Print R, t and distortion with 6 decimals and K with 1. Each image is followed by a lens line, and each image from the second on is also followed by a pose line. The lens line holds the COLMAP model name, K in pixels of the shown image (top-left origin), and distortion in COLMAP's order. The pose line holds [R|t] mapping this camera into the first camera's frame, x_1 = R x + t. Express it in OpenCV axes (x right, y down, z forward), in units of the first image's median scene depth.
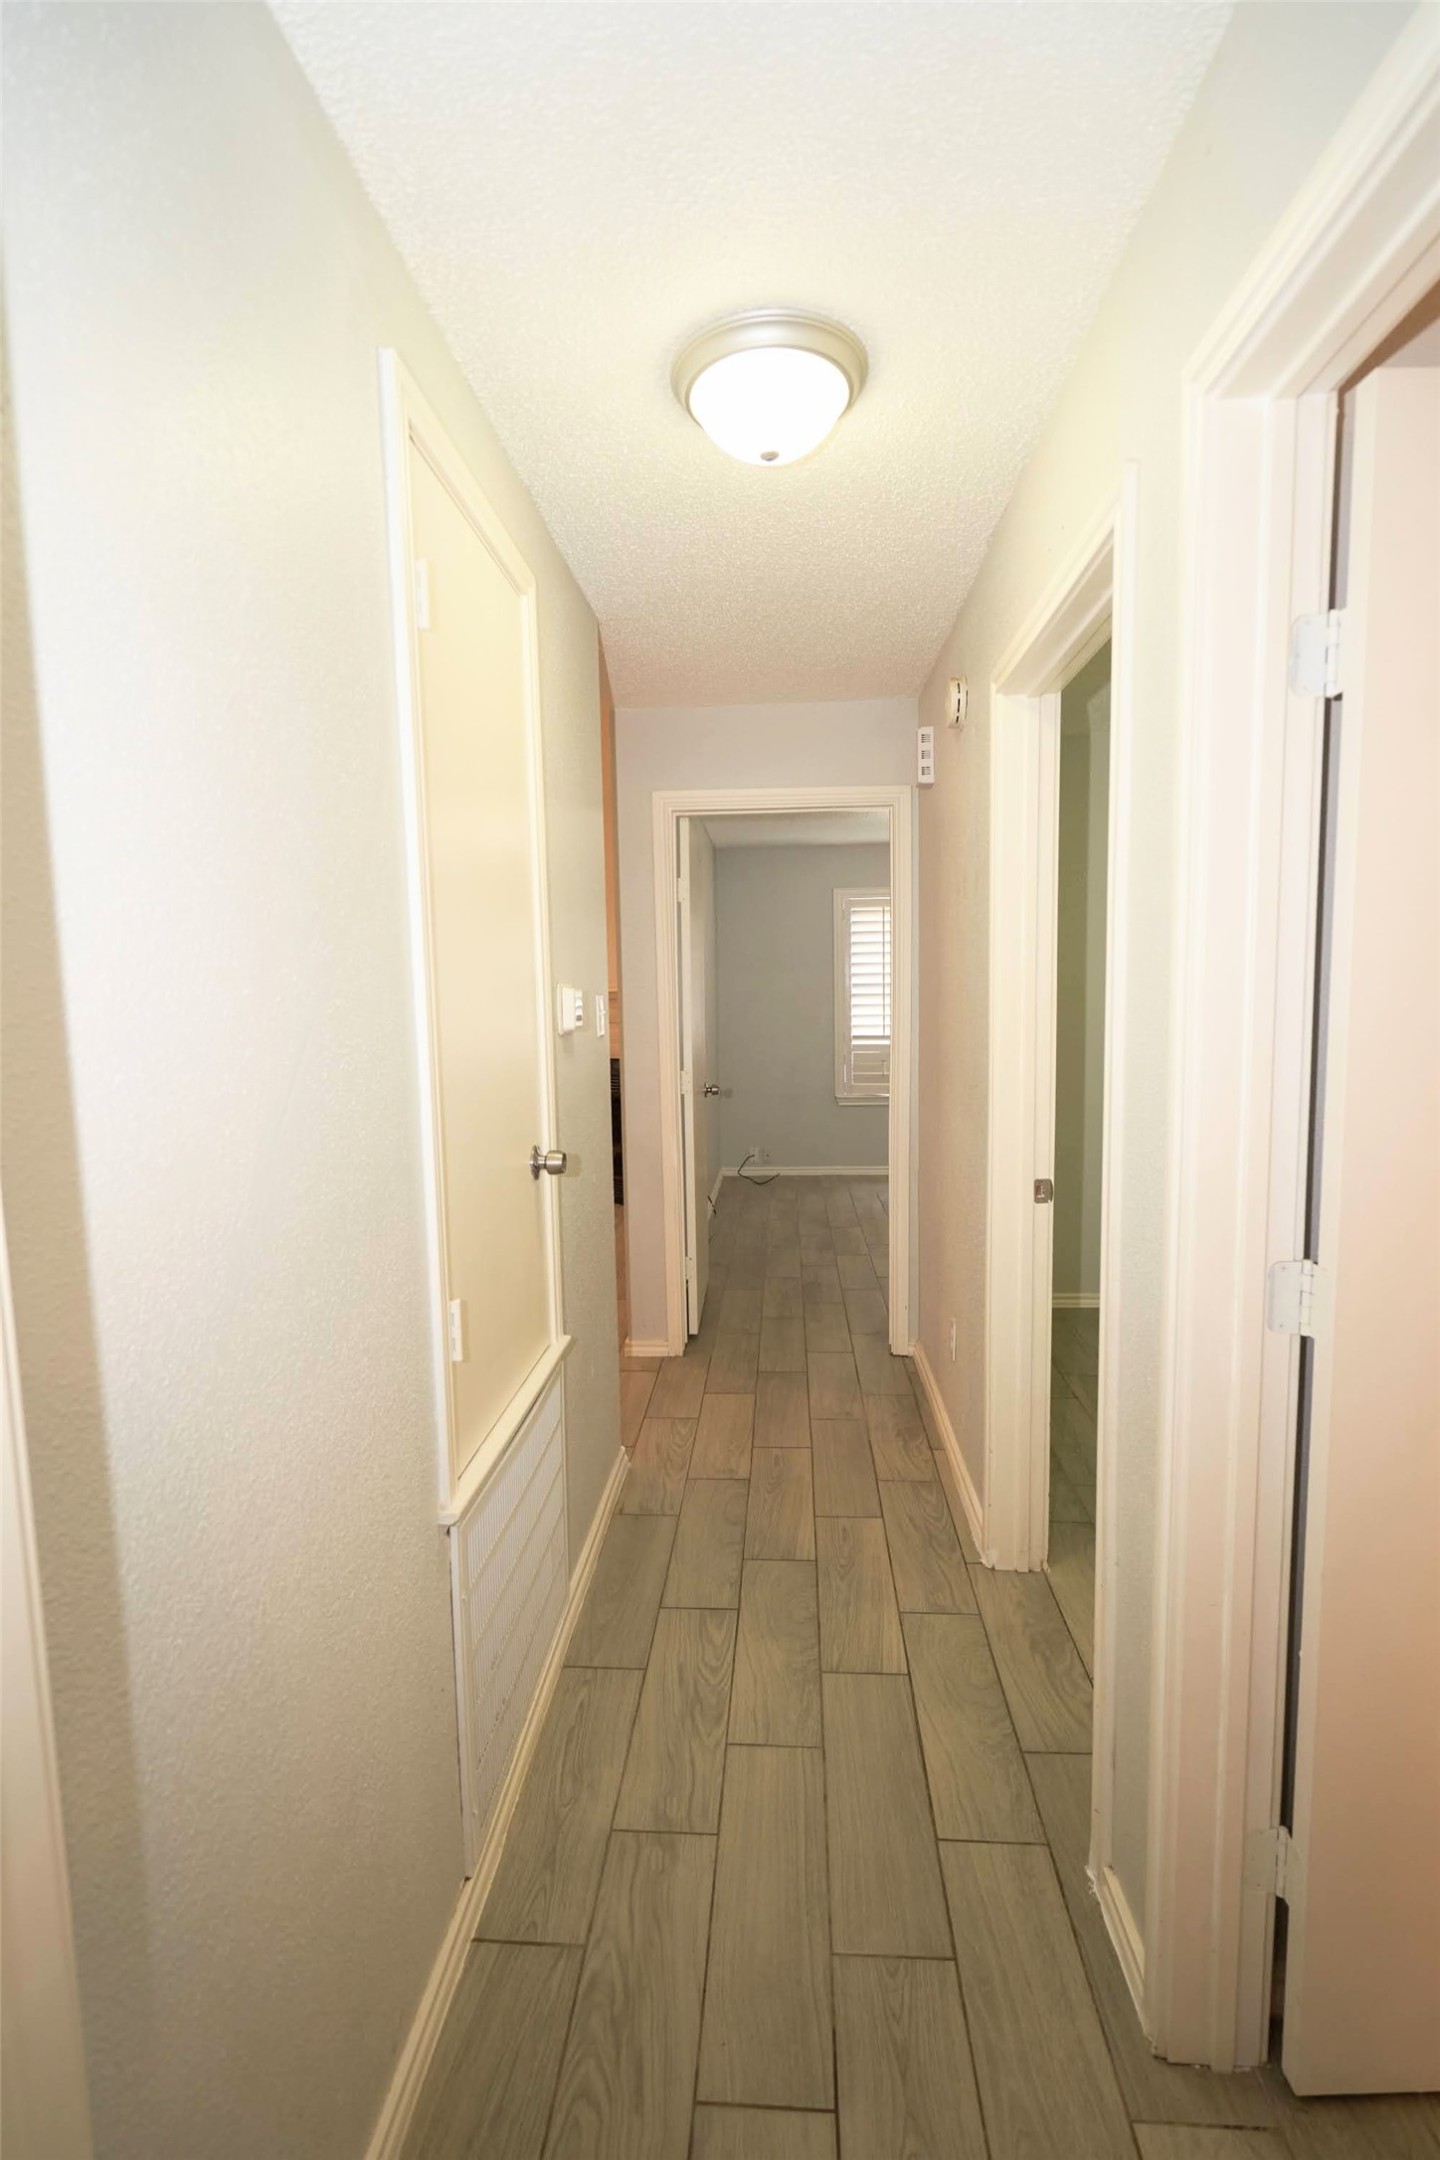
lens RADIAL K [[998.9, 0, 728.3], [0, 998.9, 1068.0], [0, 0, 1]] dist [-0.005497, 0.003155]
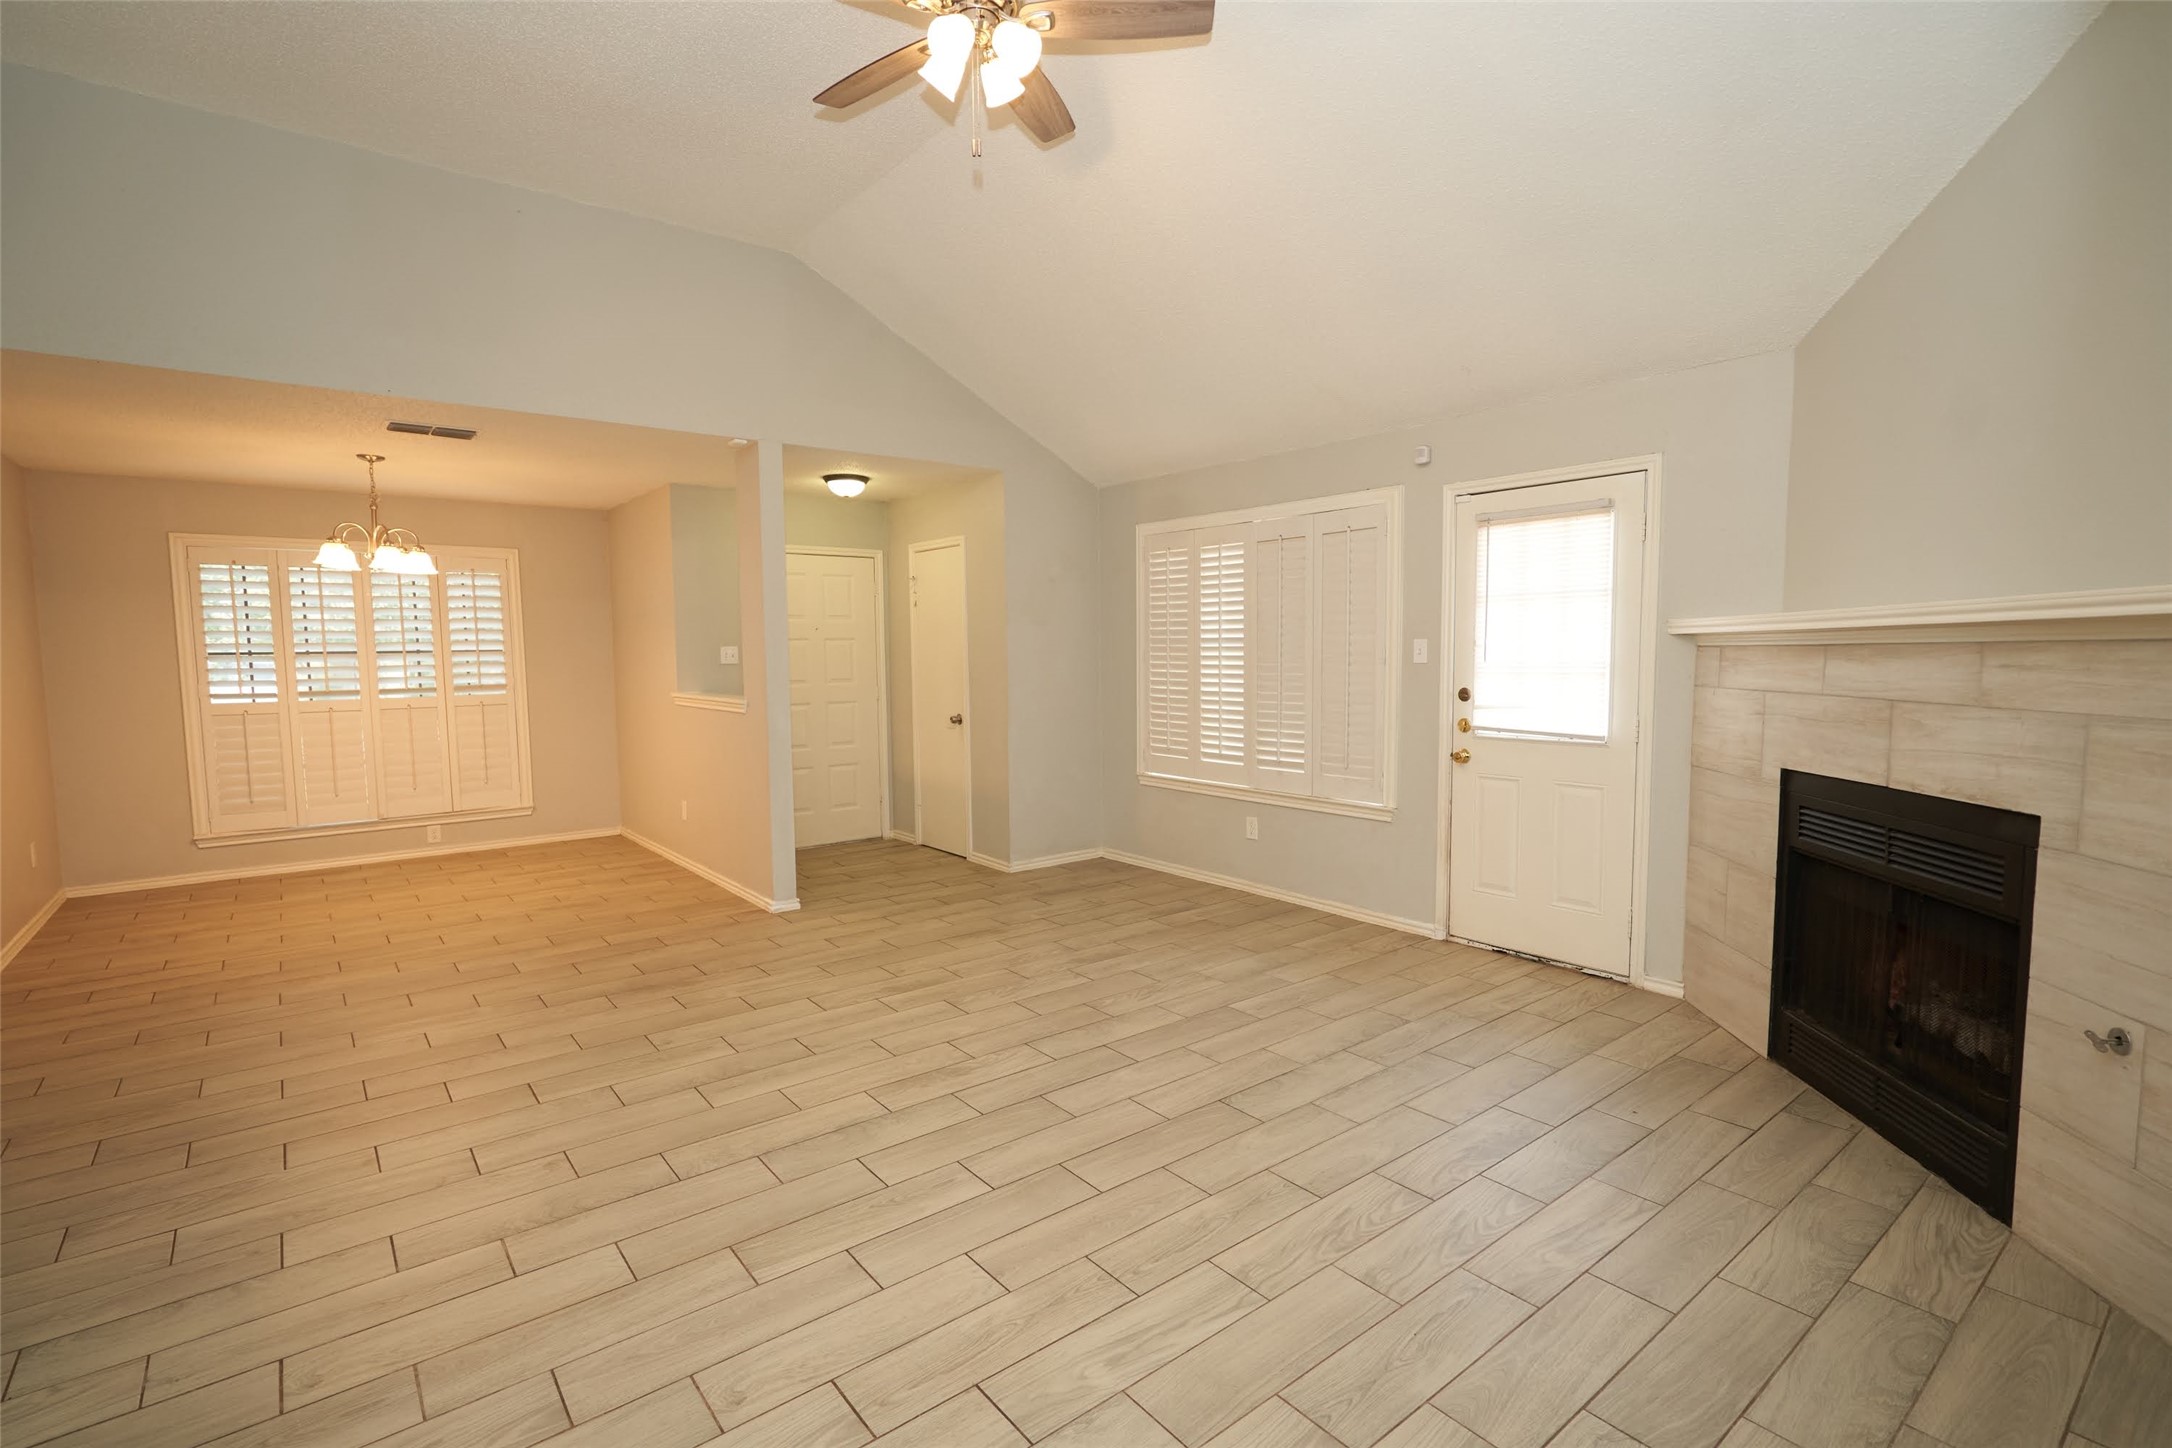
lens RADIAL K [[1004.5, 0, 1079.4], [0, 1004.5, 728.3], [0, 0, 1]] dist [-0.005497, 0.003155]
pose [[0.664342, 0.071754, -0.743976, 0.576933], [-0.048807, 0.997421, 0.052615, -0.018009], [0.745833, 0.001357, 0.666131, -0.034798]]
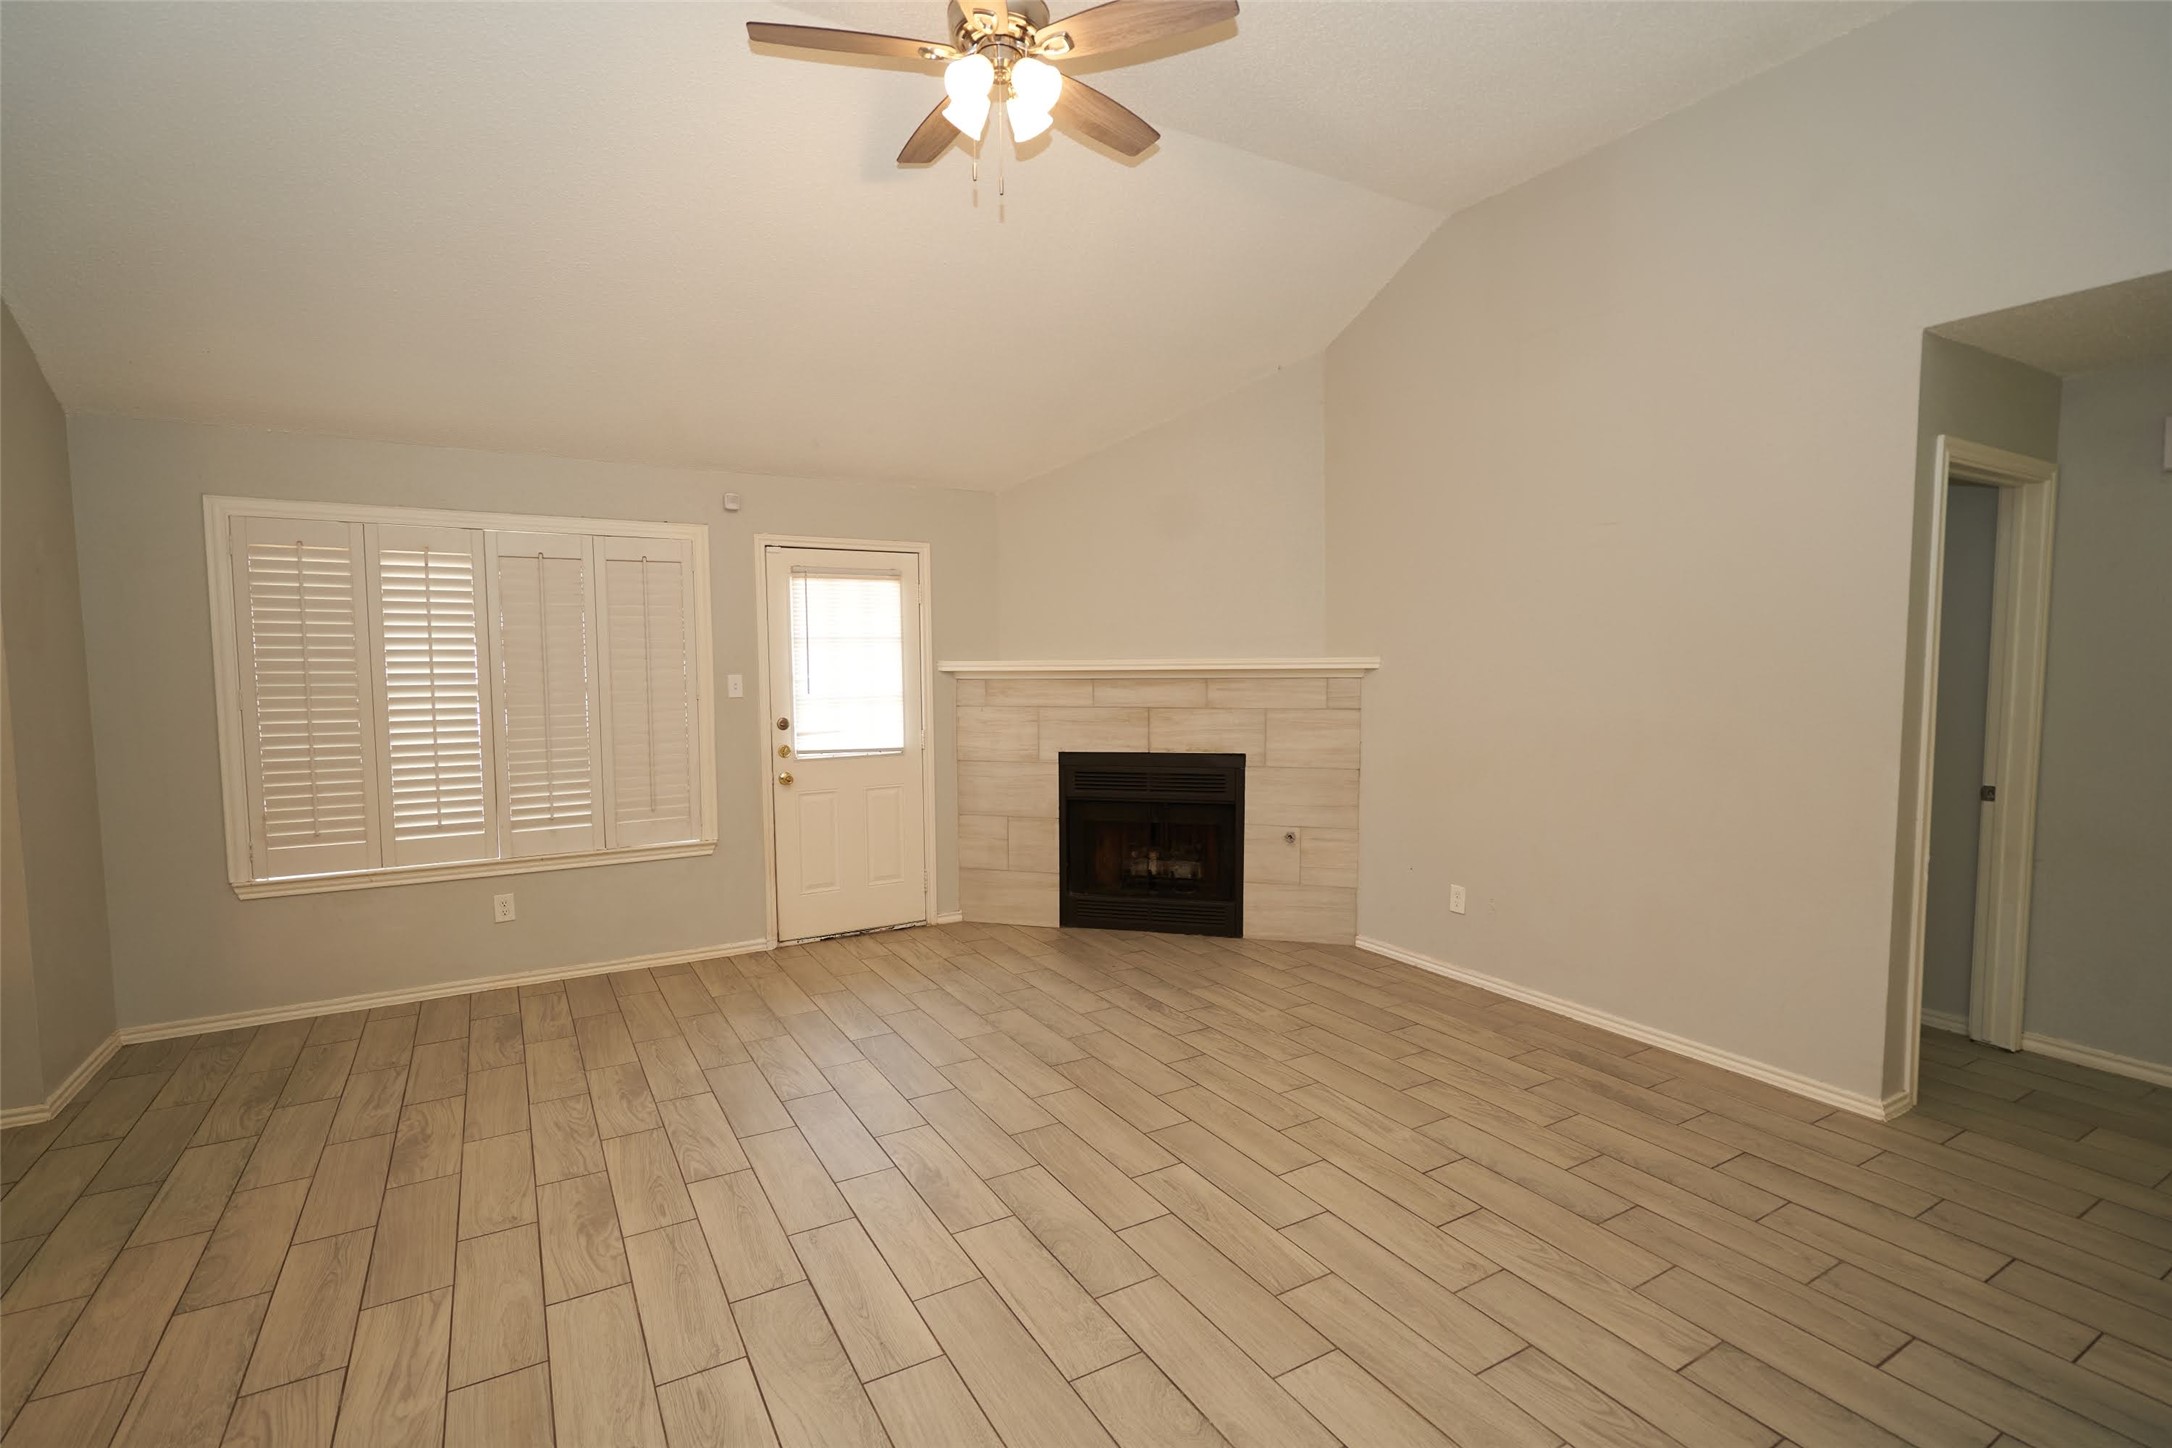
lens RADIAL K [[1004.5, 0, 1072.9], [0, 1004.5, 729.0], [0, 0, 1]] dist [-0.005497, 0.003155]
pose [[0.835558, -0.025533, 0.548809, -1.258420], [0.022976, 0.999670, 0.011528, -0.017127], [-0.548922, 0.002977, 0.835869, -0.394605]]
